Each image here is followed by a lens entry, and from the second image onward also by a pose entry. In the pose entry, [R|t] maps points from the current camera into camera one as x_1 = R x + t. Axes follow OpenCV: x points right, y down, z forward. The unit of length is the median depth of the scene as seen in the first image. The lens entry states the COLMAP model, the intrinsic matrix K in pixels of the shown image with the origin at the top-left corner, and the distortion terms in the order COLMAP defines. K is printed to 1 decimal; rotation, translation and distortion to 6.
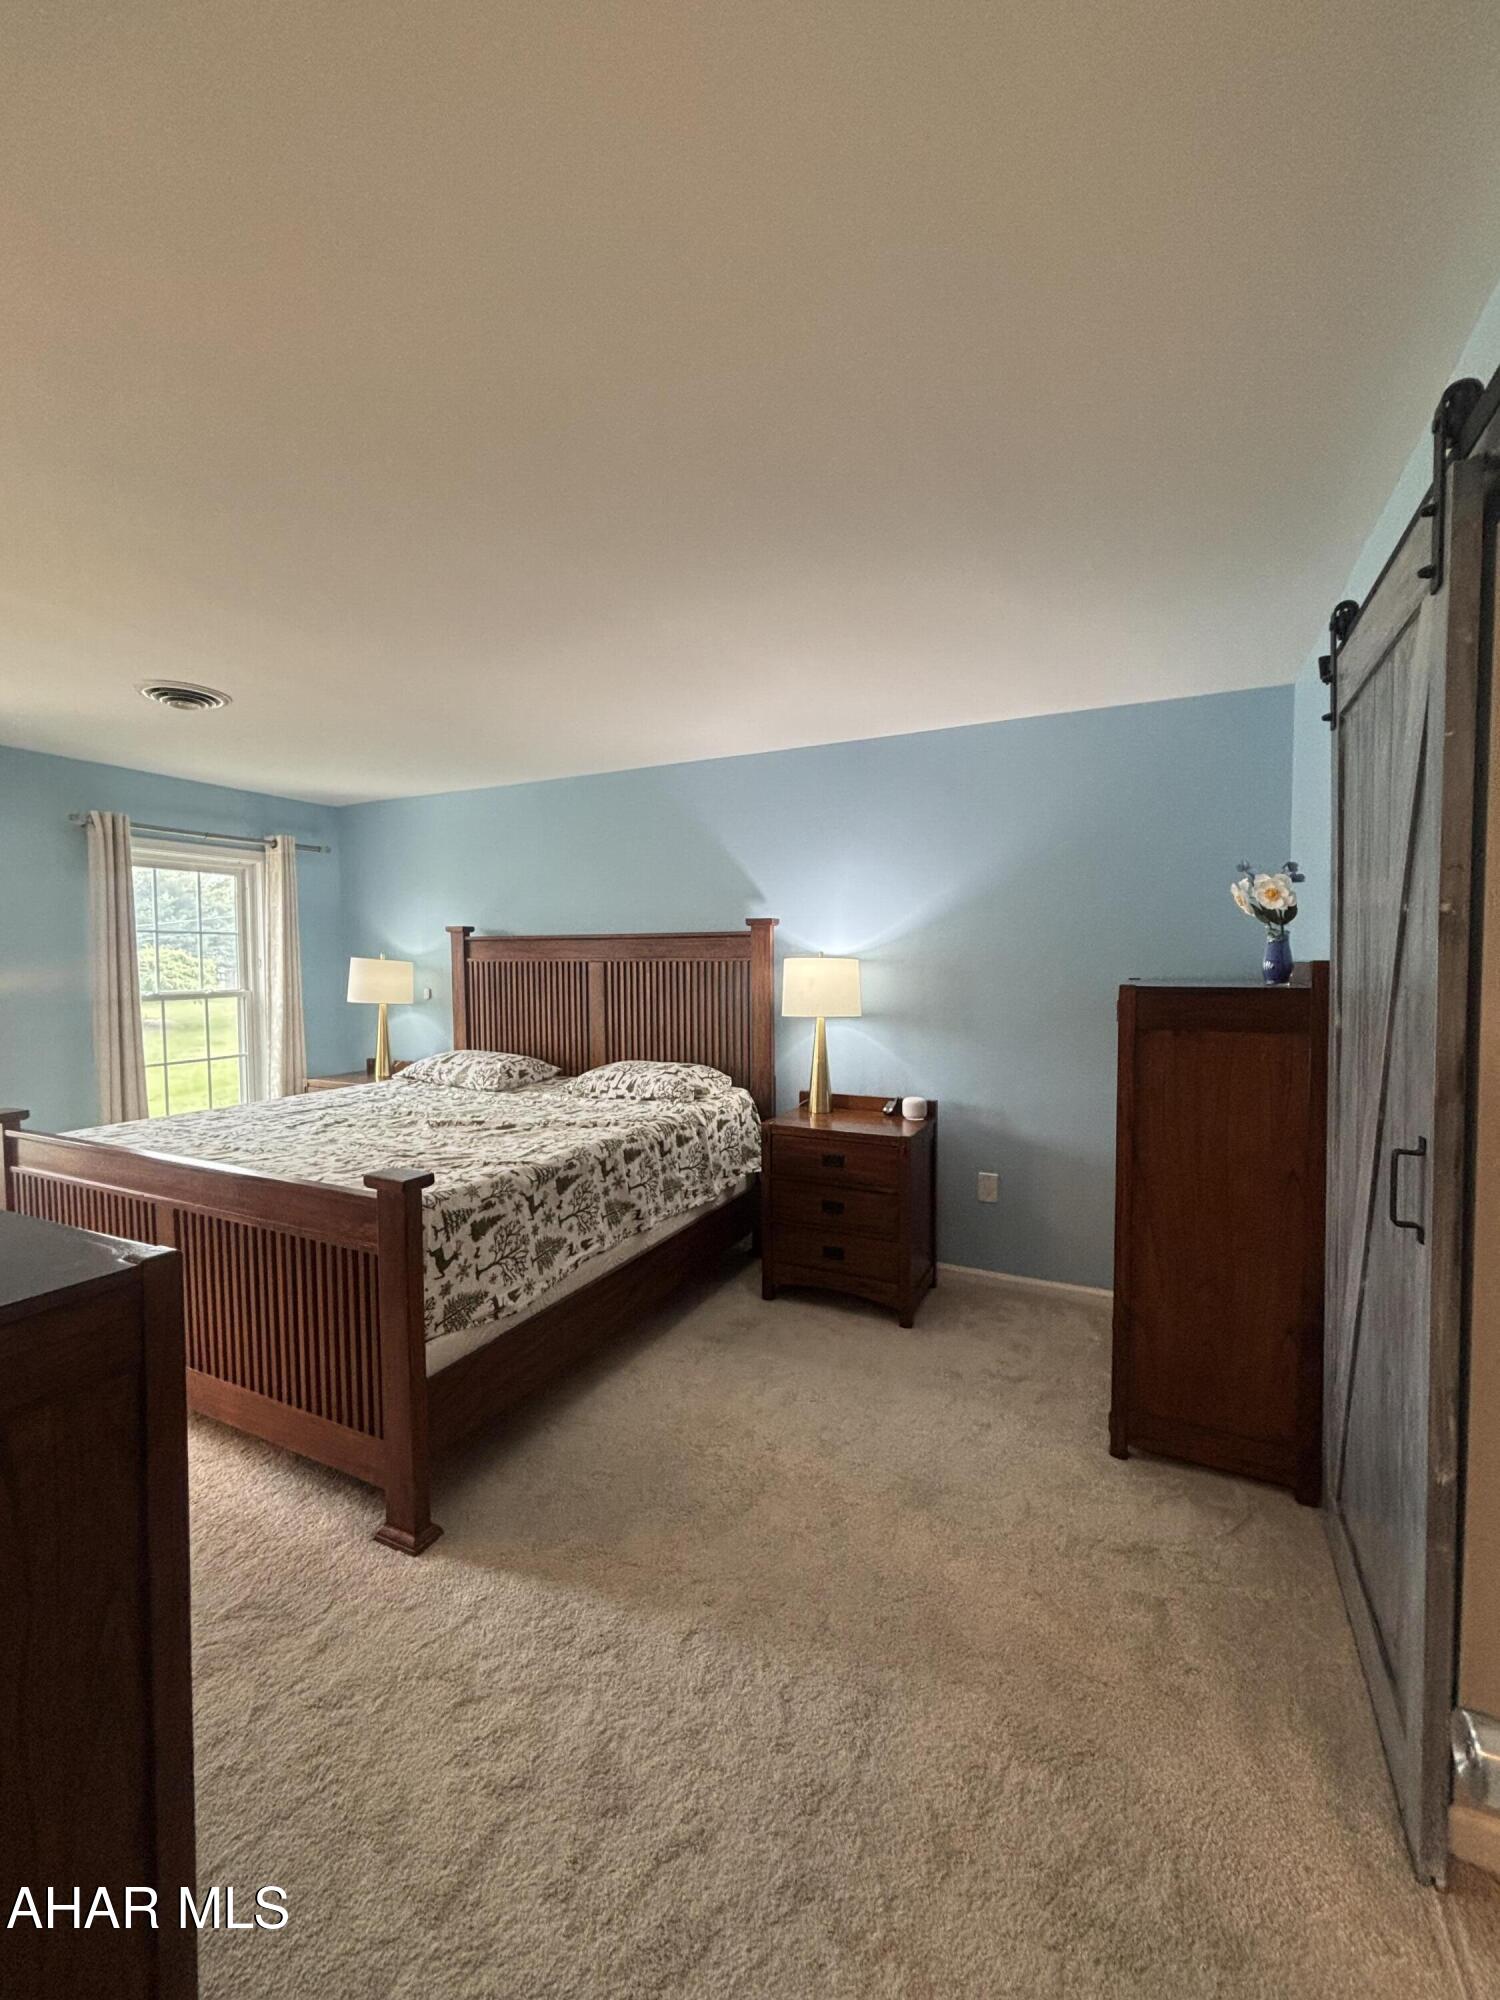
lens RADIAL K [[817.4, 0, 759.8], [0, 817.4, 996.2], [0, 0, 1]] dist [-0.014786, 0.006712]
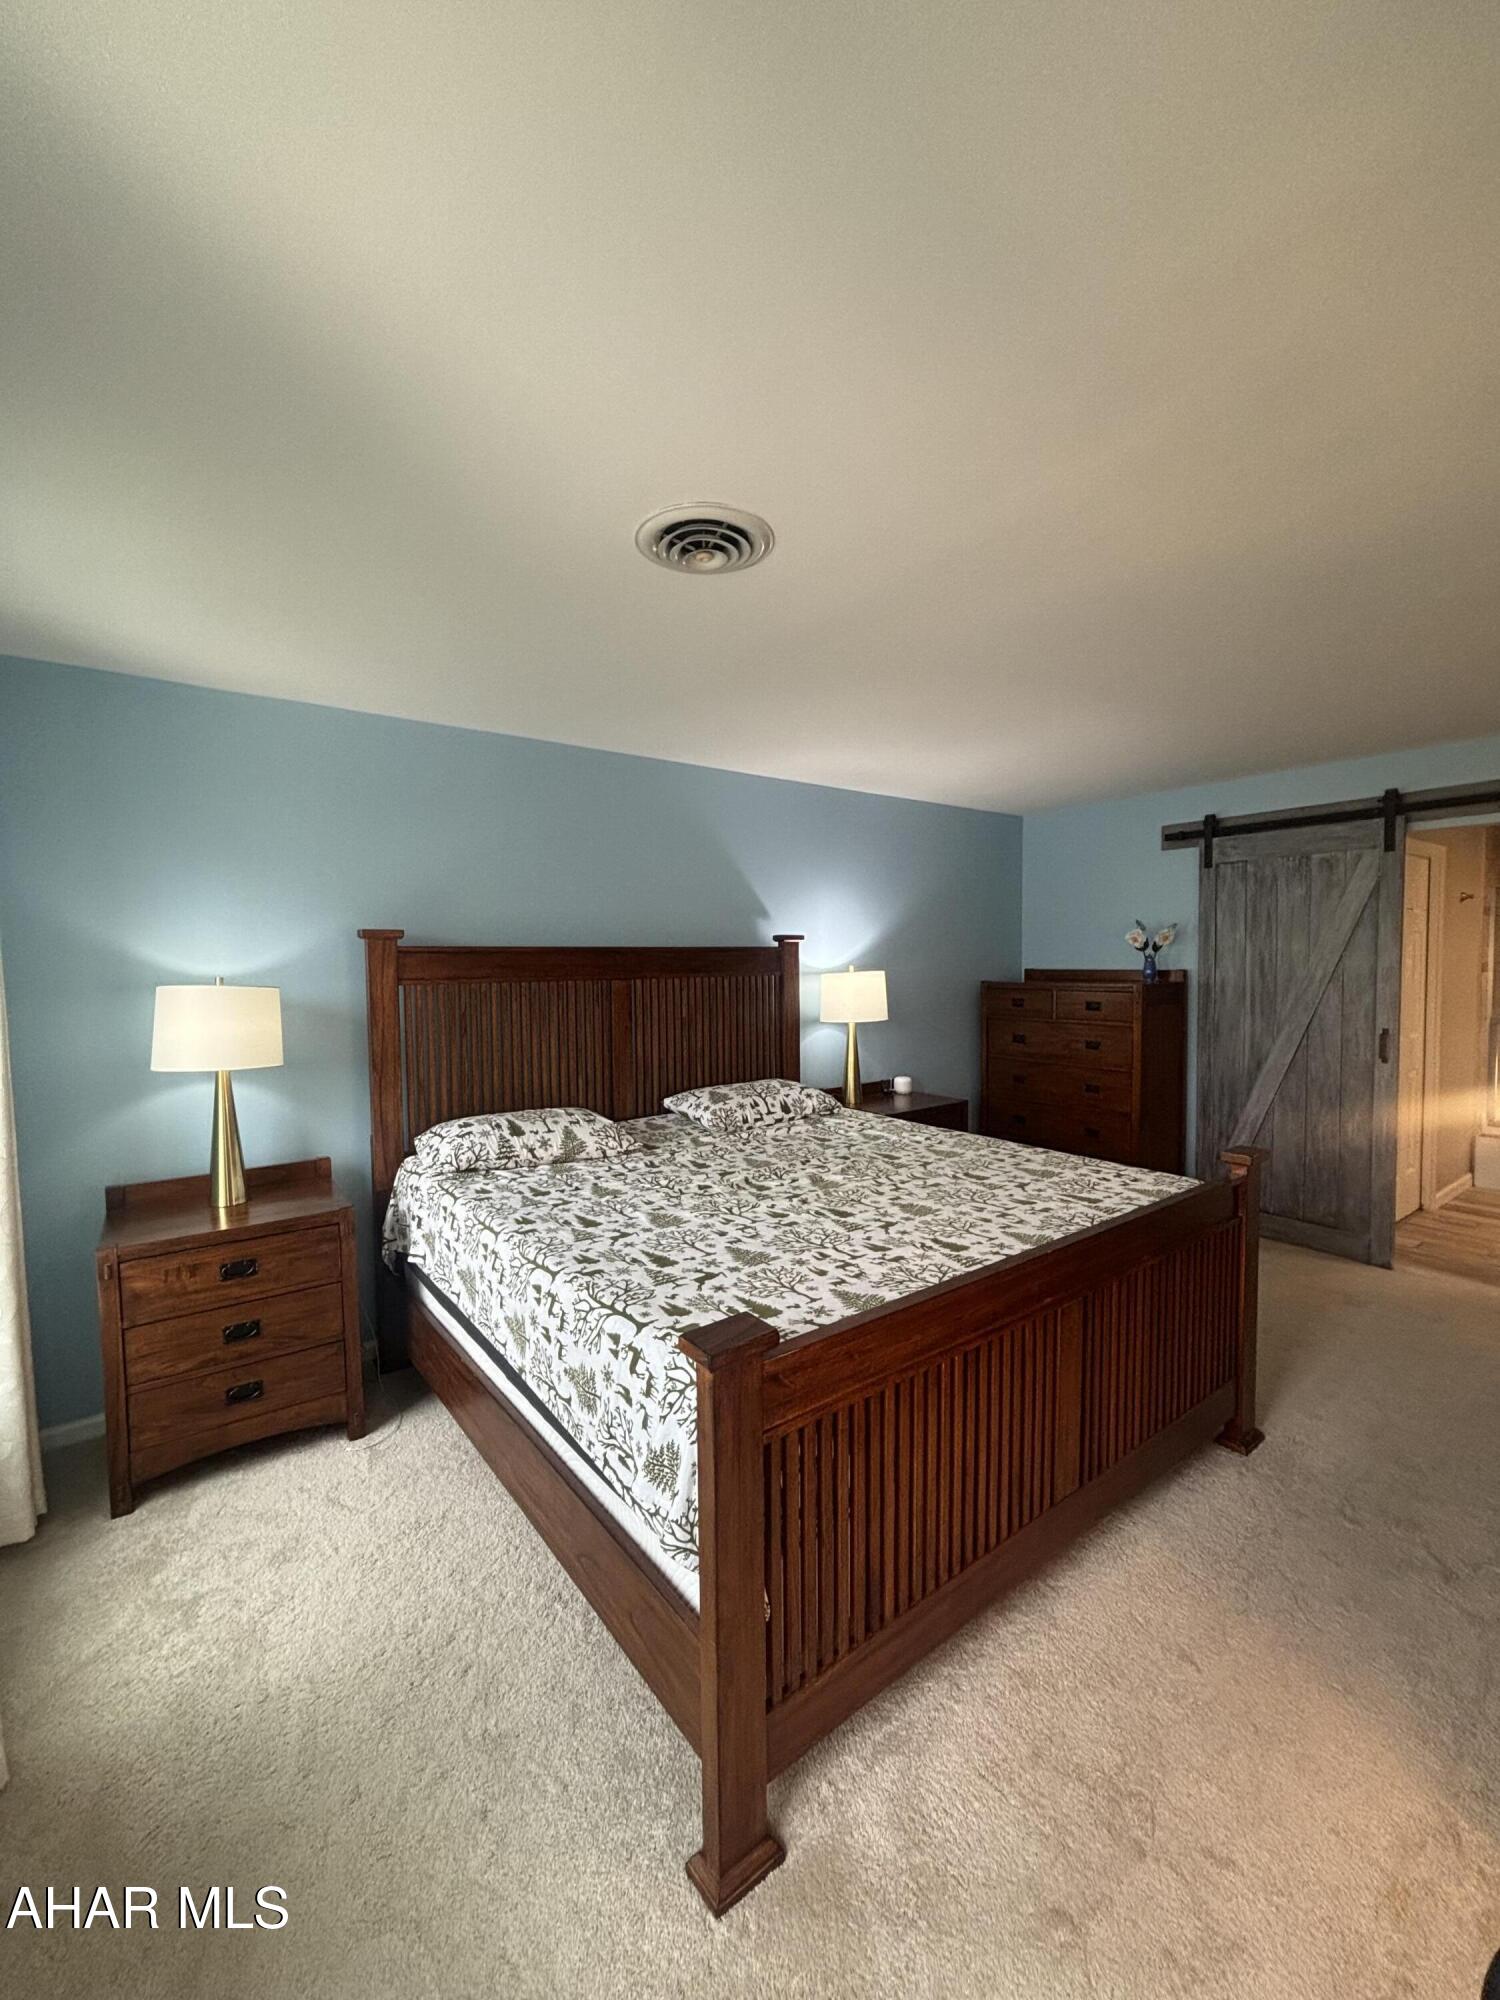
lens RADIAL K [[817.4, 0, 759.8], [0, 817.4, 996.2], [0, 0, 1]] dist [-0.014786, 0.006712]
pose [[0.463189, -0.047656, 0.884977, -1.636966], [0.046837, 0.998474, 0.029253, -0.082245], [-0.885021, 0.027900, 0.464714, 0.916443]]
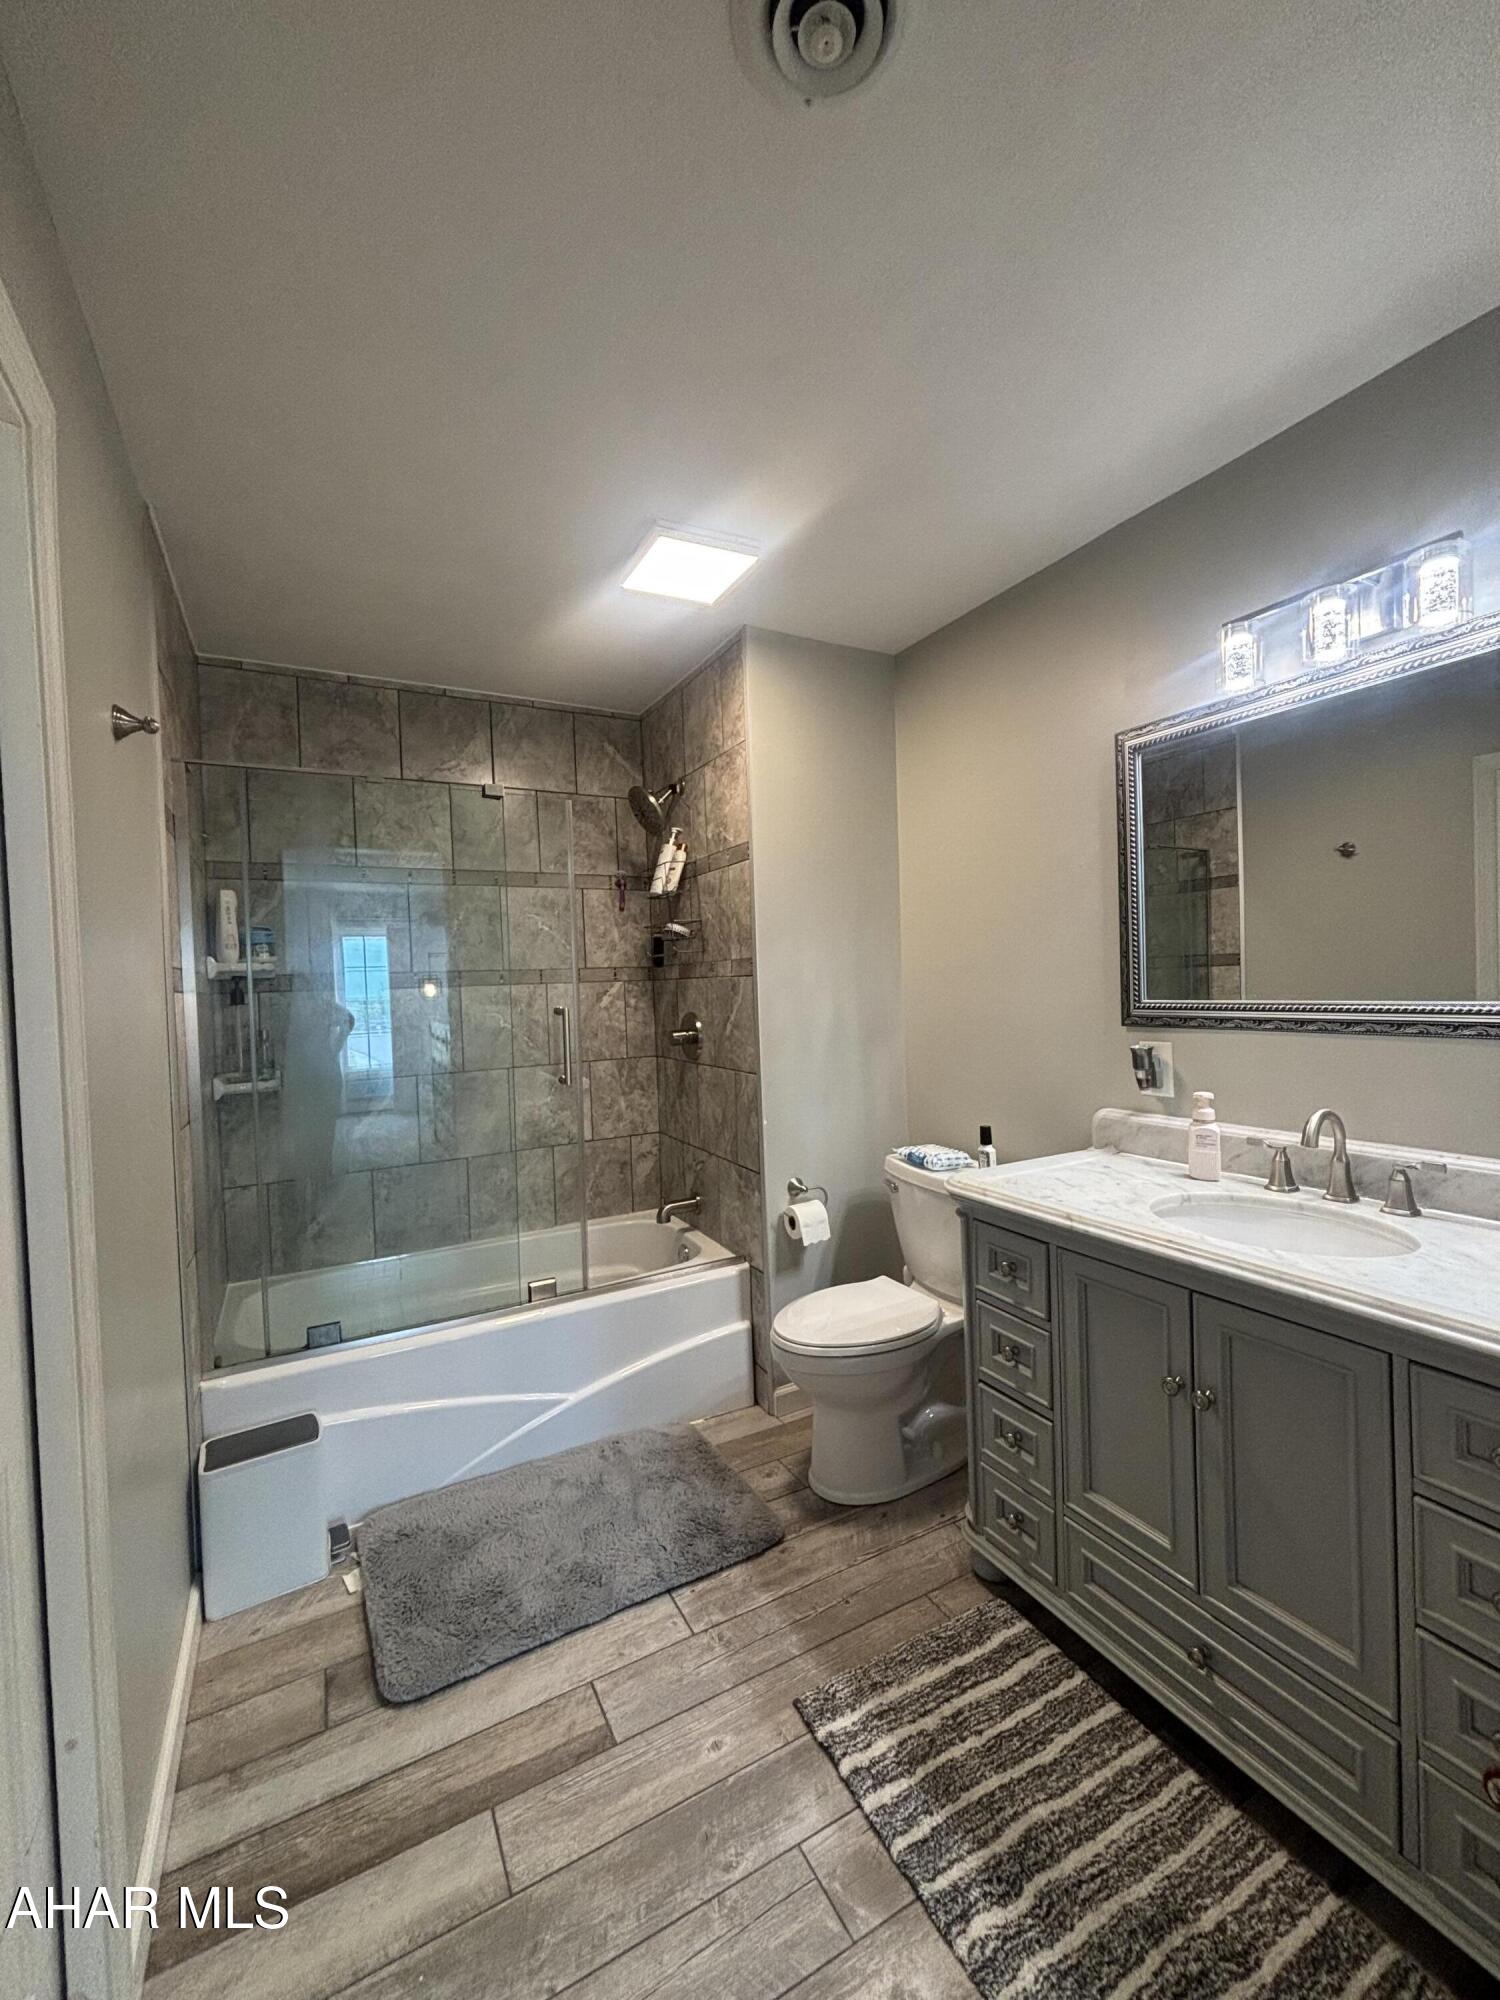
lens RADIAL K [[817.4, 0, 759.8], [0, 817.4, 996.2], [0, 0, 1]] dist [-0.014786, 0.006712]
pose [[-0.814041, 0.016473, 0.580574, 0.413834], [0.058879, 0.996789, 0.054273, 0.007952], [-0.577816, 0.078365, -0.812396, 0.490268]]
